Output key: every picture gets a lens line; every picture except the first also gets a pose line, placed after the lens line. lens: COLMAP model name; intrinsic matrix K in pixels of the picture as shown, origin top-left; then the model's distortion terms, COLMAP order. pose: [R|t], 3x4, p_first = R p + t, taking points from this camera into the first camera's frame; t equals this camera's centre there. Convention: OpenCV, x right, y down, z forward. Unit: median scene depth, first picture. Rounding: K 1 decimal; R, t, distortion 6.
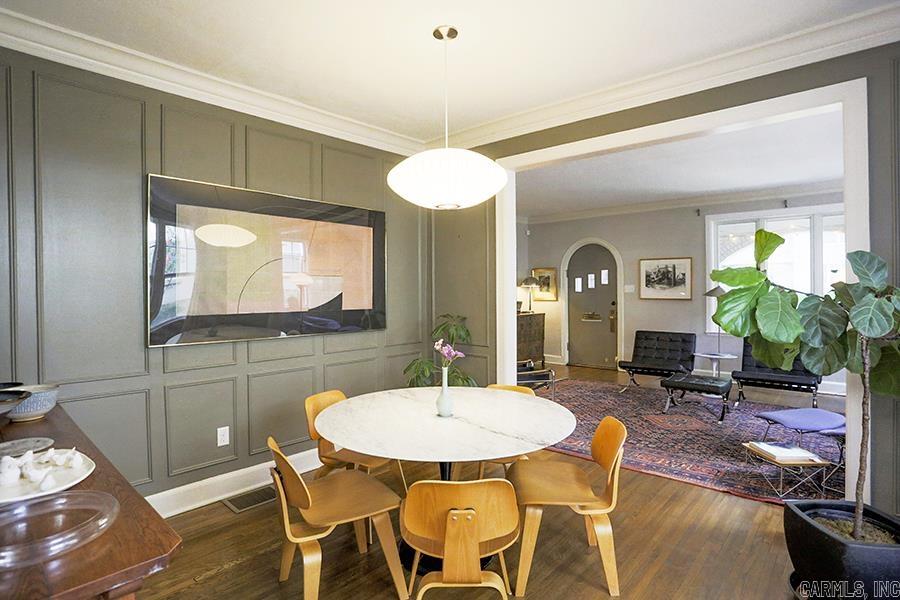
lens RADIAL K [[465.7, 0, 450.9], [0, 465.7, 293.8], [0, 0, 1]] dist [-0.041099, 0.007302]
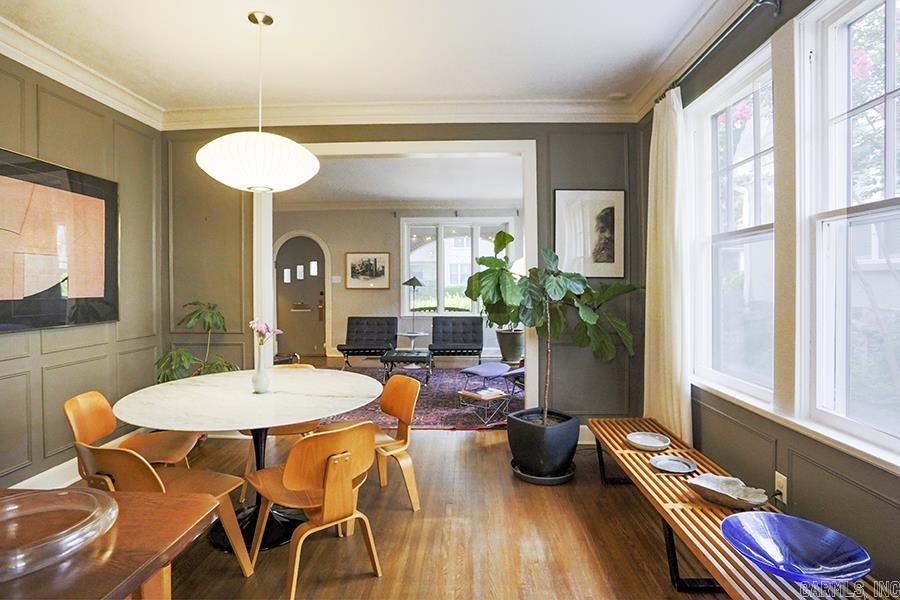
lens RADIAL K [[465.7, 0, 455.8], [0, 465.7, 287.4], [0, 0, 1]] dist [-0.041099, 0.007302]
pose [[0.771125, -0.007086, 0.636645, -0.135915], [0.008920, 0.999960, 0.000325, 0.013982], [-0.636622, 0.005429, 0.771157, -0.023680]]
